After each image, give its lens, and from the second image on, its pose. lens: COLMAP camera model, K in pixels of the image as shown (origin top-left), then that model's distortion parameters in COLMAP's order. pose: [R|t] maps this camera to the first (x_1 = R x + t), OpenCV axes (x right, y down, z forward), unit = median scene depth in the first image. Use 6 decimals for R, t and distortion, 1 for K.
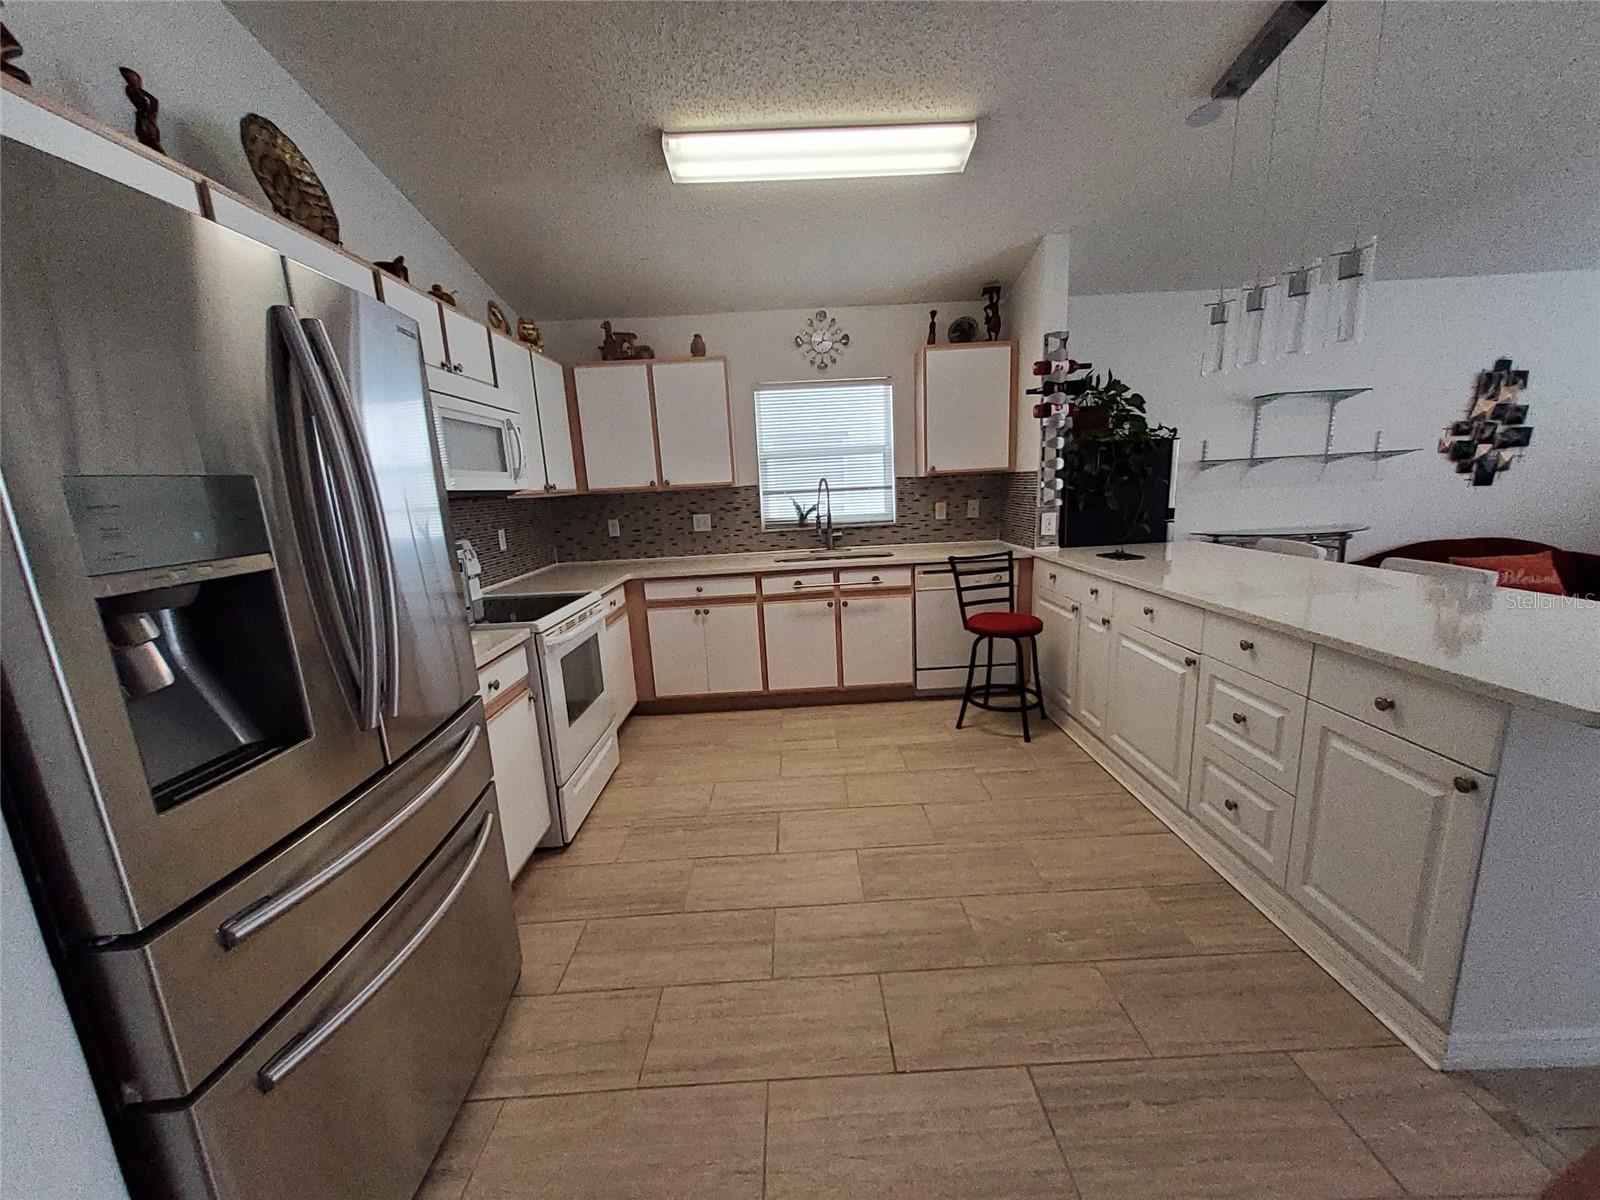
lens RADIAL K [[628.0, 0, 804.0], [0, 628.0, 610.8], [0, 0, 1]] dist [0.013999, -0.004046]
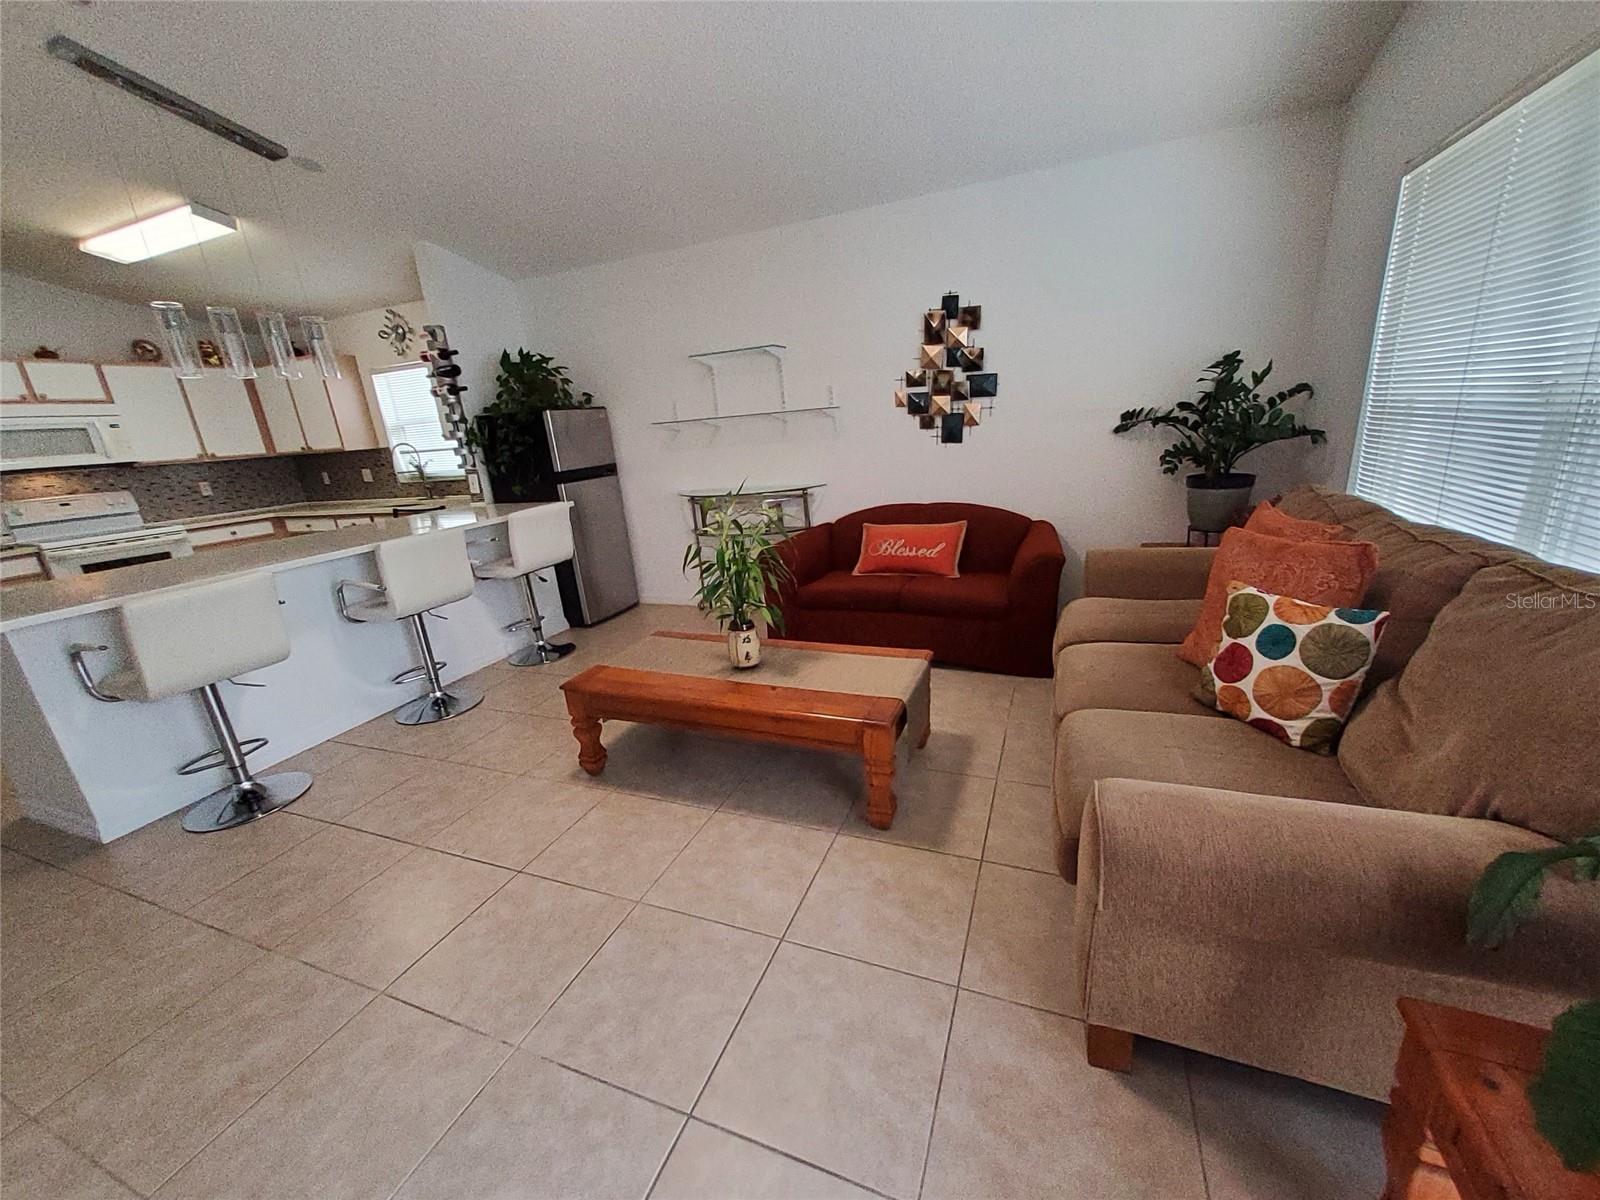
lens RADIAL K [[628.0, 0, 804.0], [0, 628.0, 610.8], [0, 0, 1]] dist [0.013999, -0.004046]
pose [[0.920178, 0.091334, -0.380698, 1.432018], [-0.045435, 0.990749, 0.127873, -0.076915], [0.388856, -0.100369, 0.915815, 0.097686]]
